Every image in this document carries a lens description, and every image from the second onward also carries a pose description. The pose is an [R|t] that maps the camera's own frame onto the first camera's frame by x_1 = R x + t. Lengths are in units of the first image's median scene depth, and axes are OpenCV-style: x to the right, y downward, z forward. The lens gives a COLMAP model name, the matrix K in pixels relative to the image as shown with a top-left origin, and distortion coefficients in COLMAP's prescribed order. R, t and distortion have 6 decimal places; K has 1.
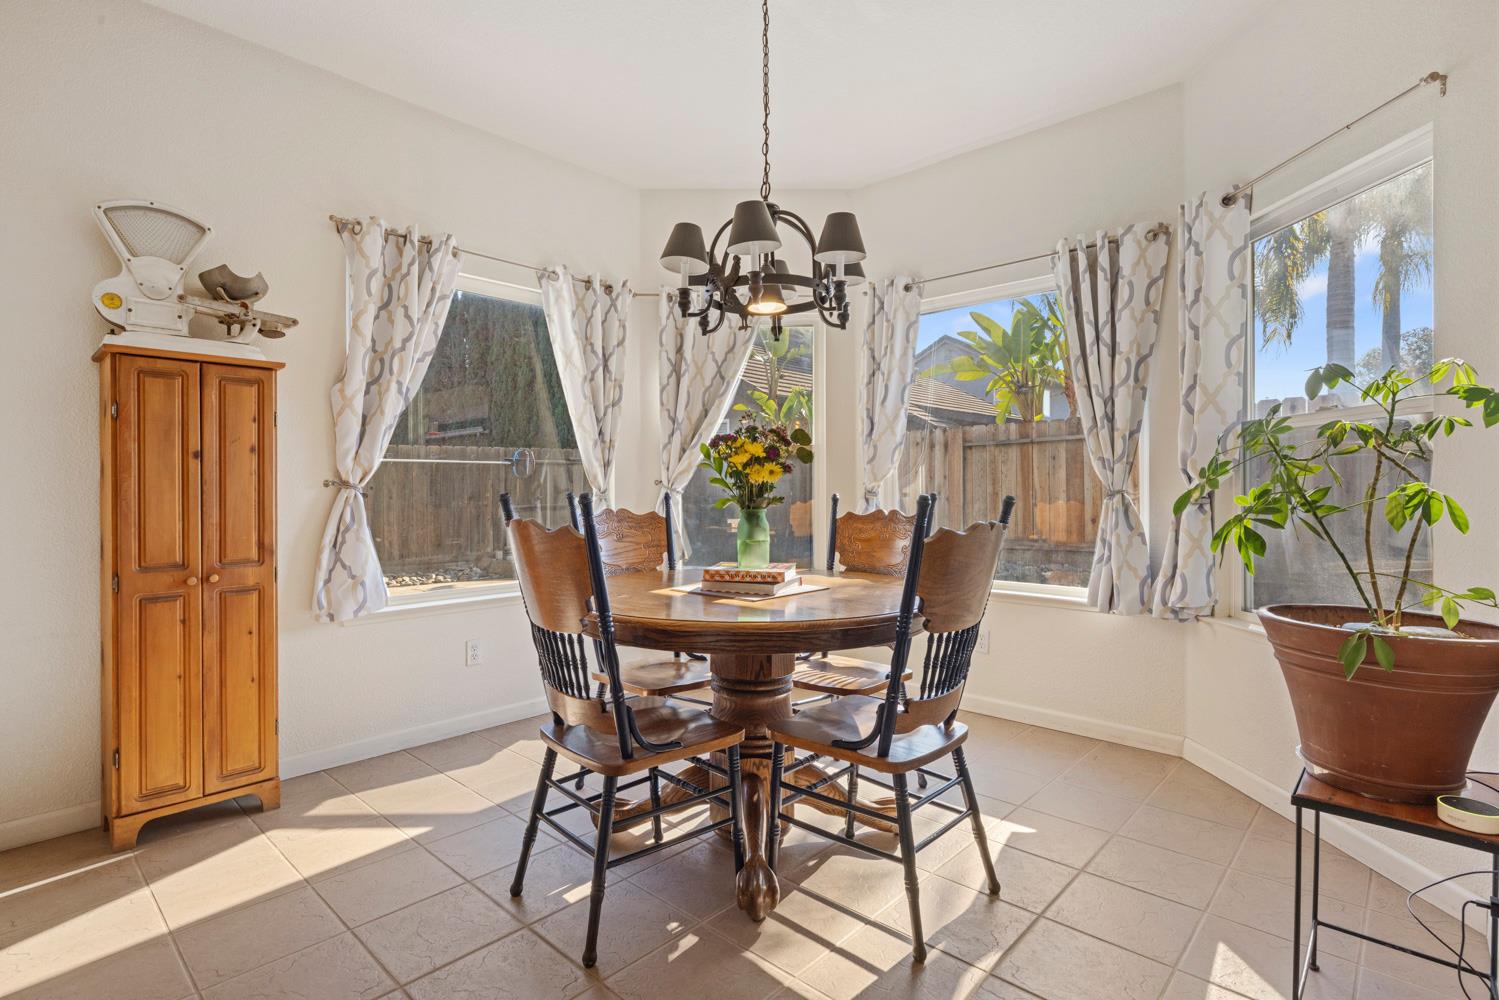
lens RADIAL K [[743.3, 0, 743.3], [0, 743.3, 489.0], [0, 0, 1]] dist [-0.011821, 0.002484]
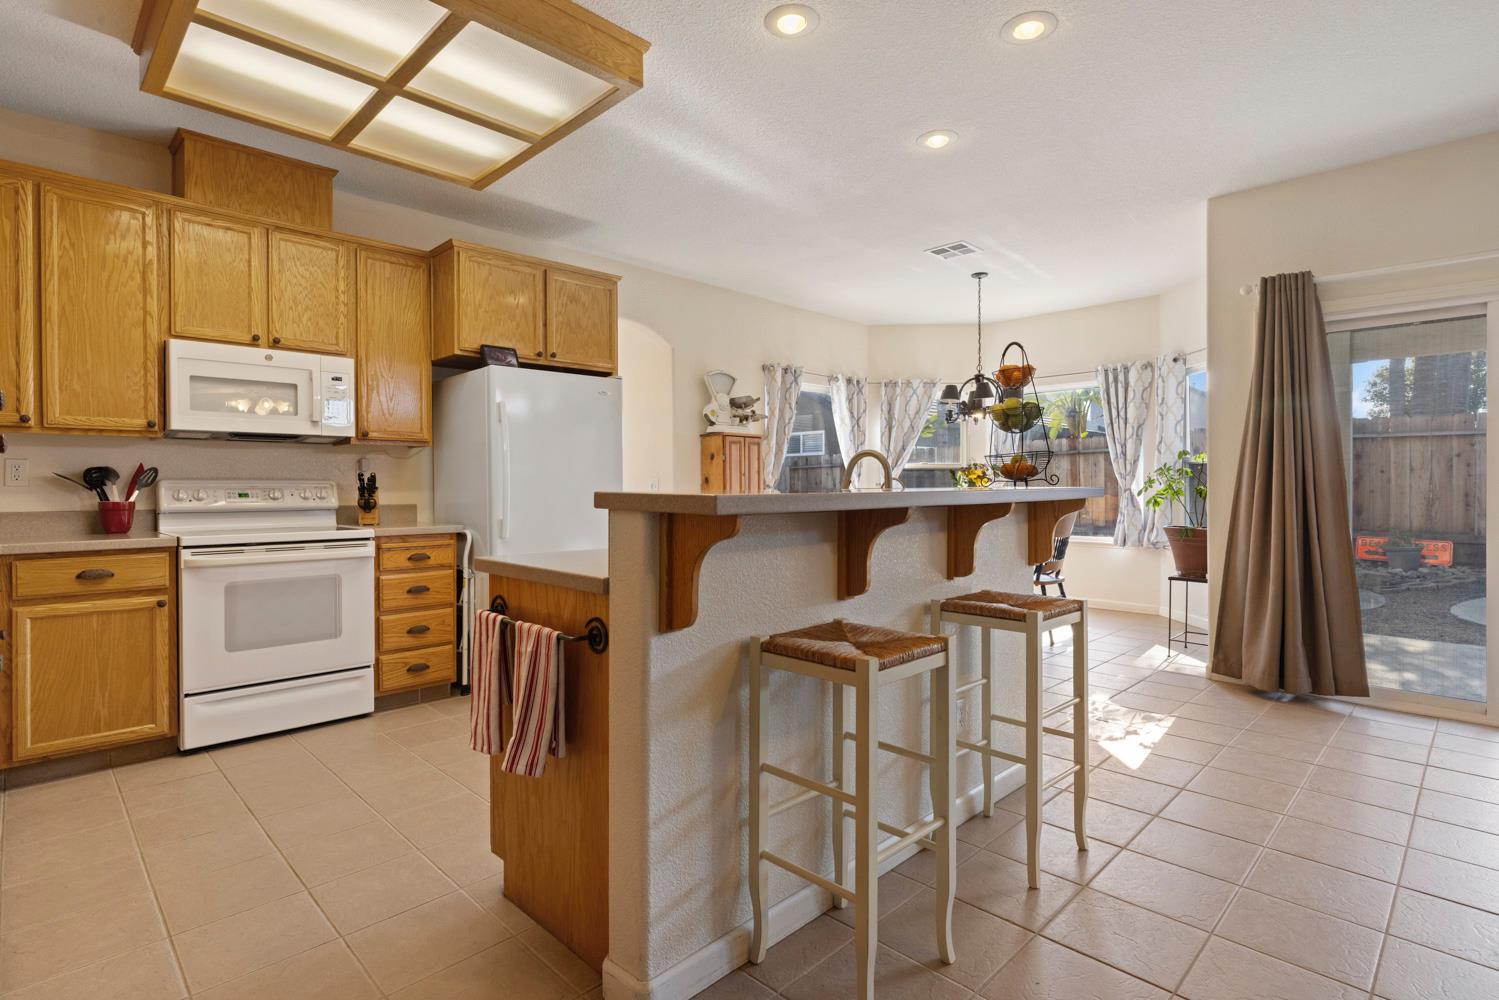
lens RADIAL K [[743.3, 0, 741.9], [0, 743.3, 489.1], [0, 0, 1]] dist [-0.011821, 0.002484]
pose [[0.998967, -0.000701, -0.045433, -0.597865], [0.000875, 0.999992, 0.003801, -0.006886], [0.045430, -0.003837, 0.998960, -1.396596]]
